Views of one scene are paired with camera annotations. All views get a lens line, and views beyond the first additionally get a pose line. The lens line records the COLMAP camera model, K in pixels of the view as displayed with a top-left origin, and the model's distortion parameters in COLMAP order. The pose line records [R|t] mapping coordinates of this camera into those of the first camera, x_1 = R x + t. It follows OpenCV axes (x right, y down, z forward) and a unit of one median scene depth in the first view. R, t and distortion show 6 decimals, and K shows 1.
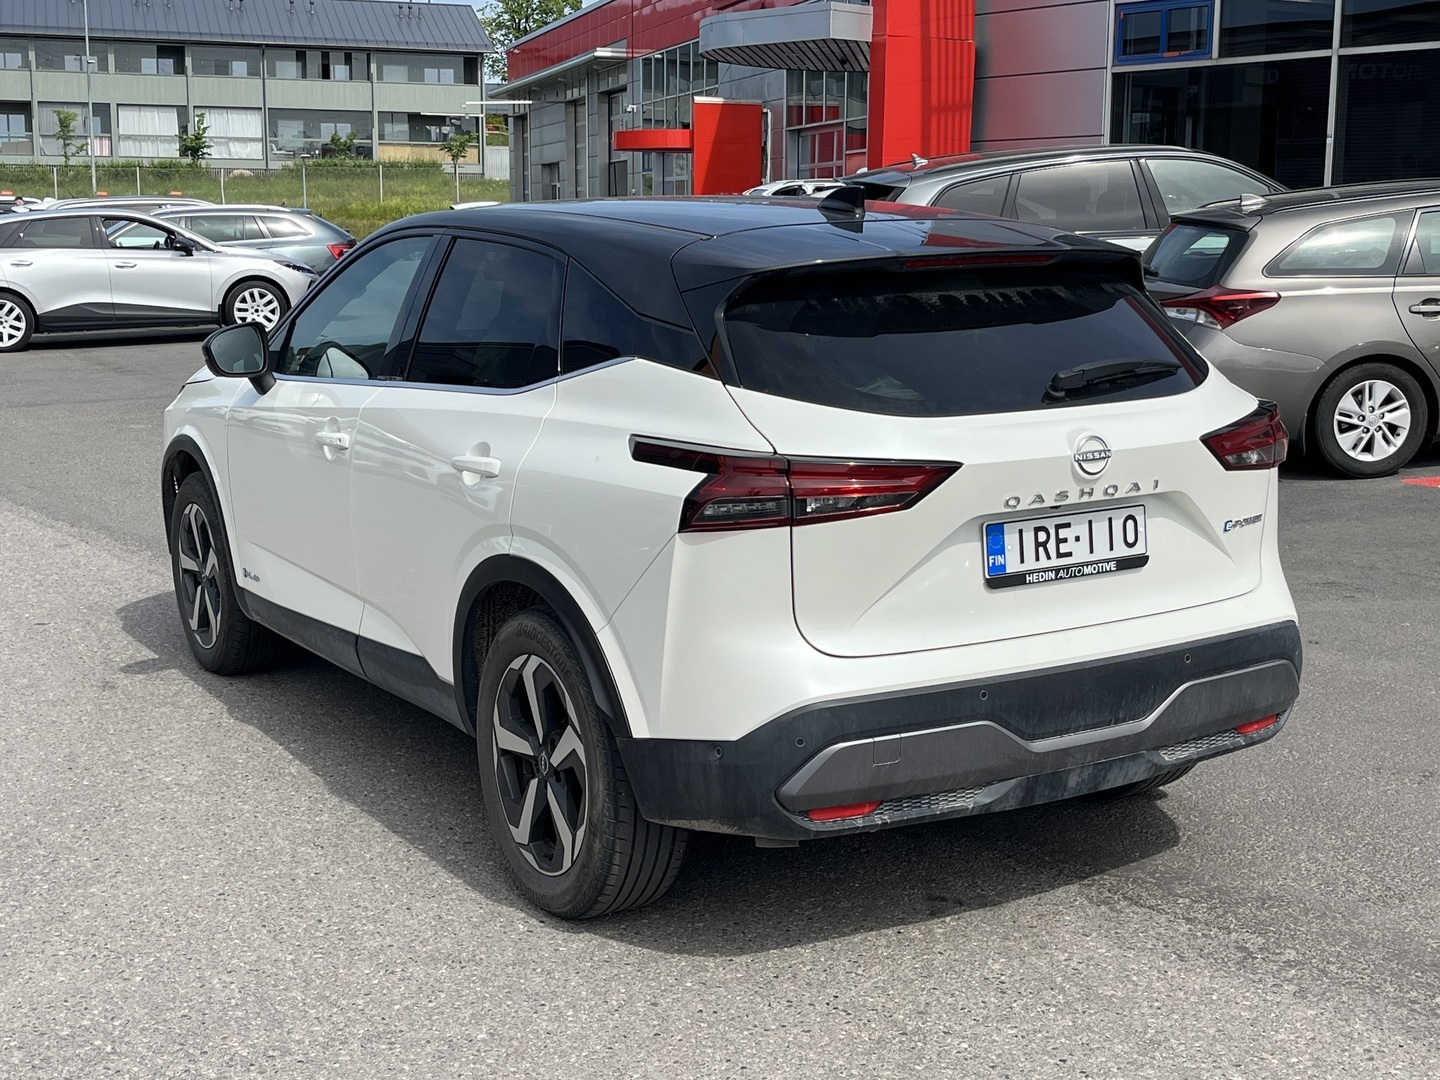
lens RADIAL K [[1884.8, 0, 720.0], [0, 1884.8, 540.0], [0, 0, 1]] dist [0.135731, -0.380630]
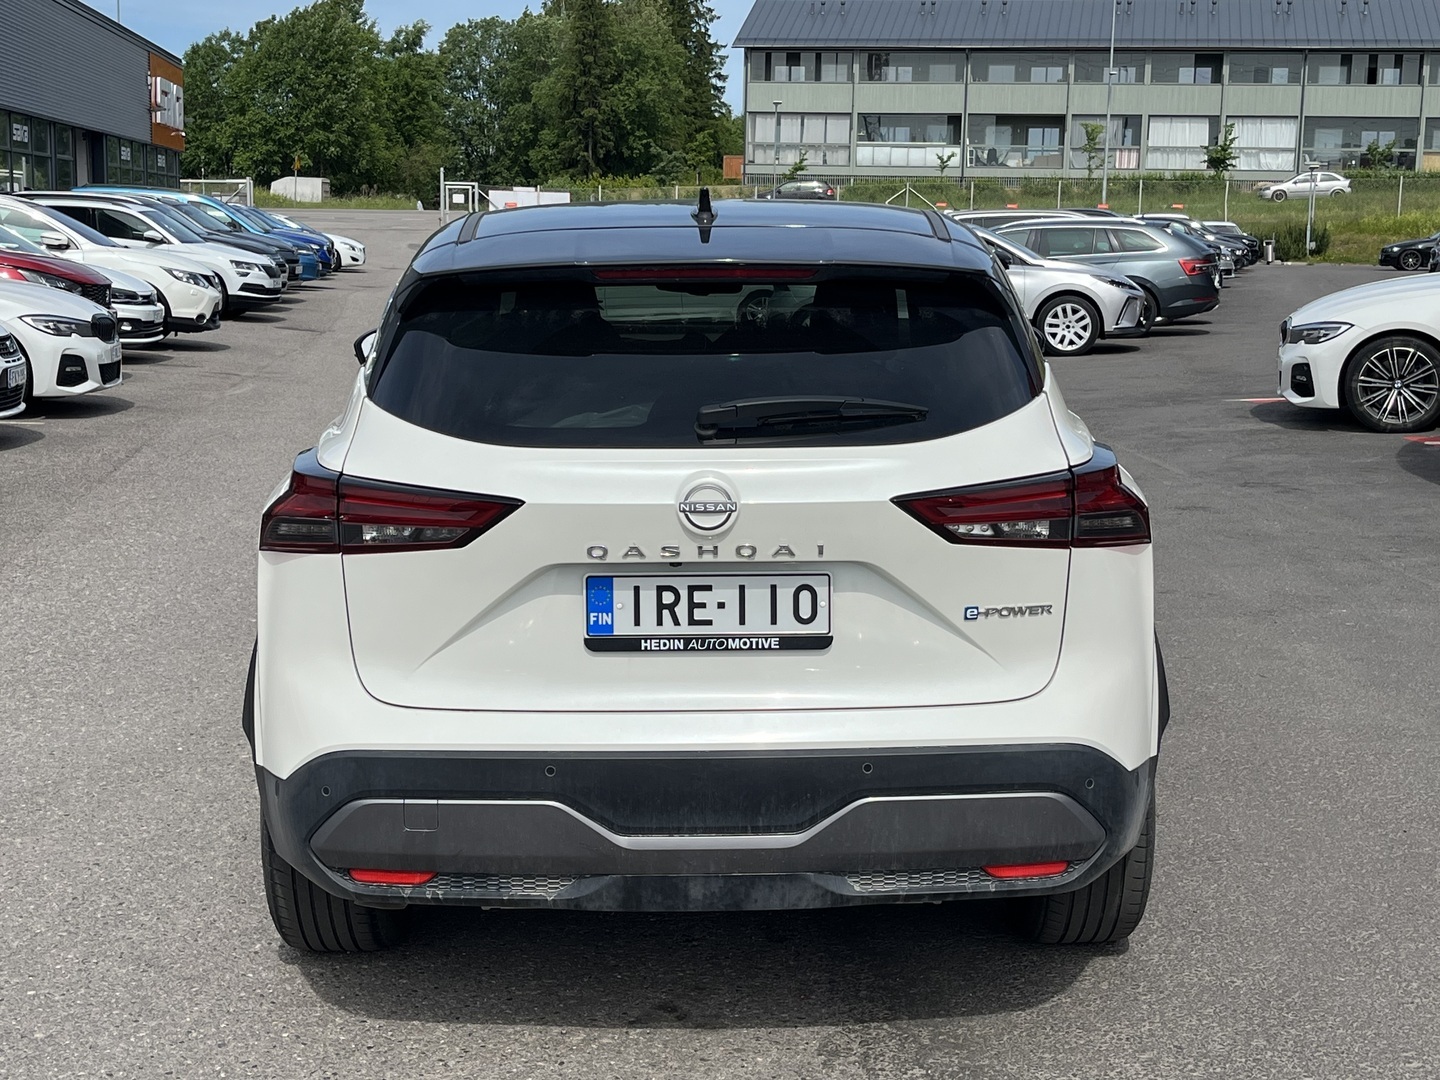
lens RADIAL K [[1983.4, 0, 720.0], [0, 1983.4, 540.0], [0, 0, 1]] dist [0.138151, -0.460872]
pose [[0.867043, 0.090092, -0.490020, 0.597870], [-0.097546, 0.995177, 0.010368, -0.037411], [0.488591, 0.038810, 0.871649, 0.223084]]
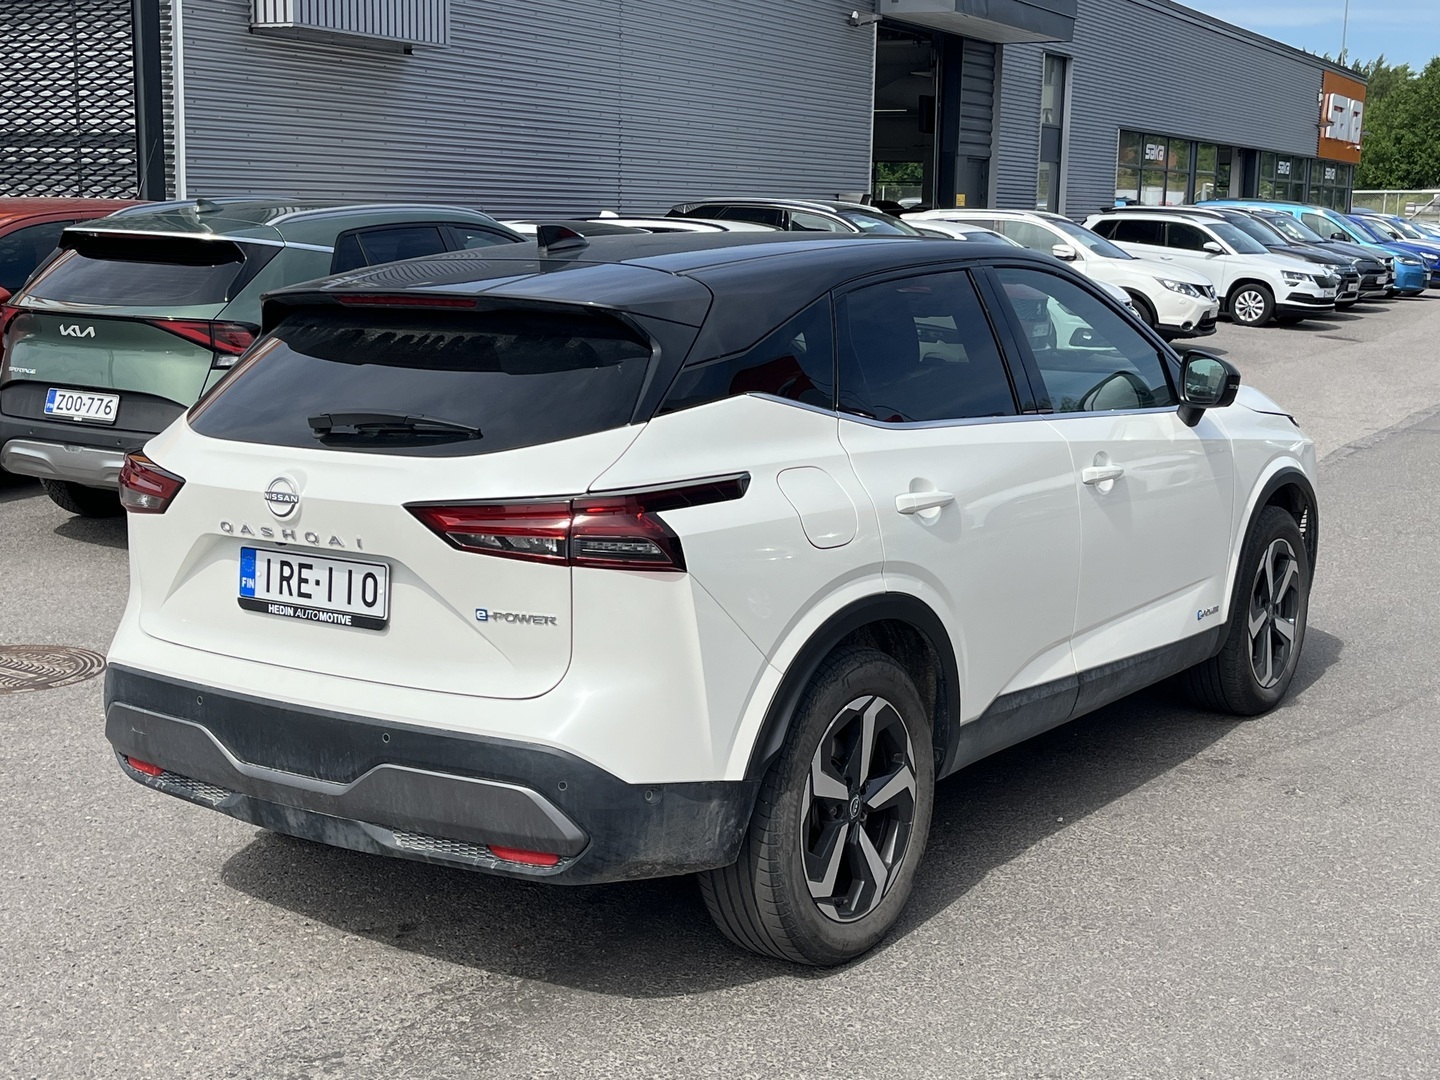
lens RADIAL K [[1879.0, 0, 720.0], [0, 1879.0, 540.0], [0, 0, 1]] dist [0.059898, -0.118900]
pose [[0.416882, 0.160933, -0.894601, 1.119237], [-0.166897, 0.981021, 0.098706, -0.150294], [0.893507, 0.108158, 0.435829, 0.731764]]
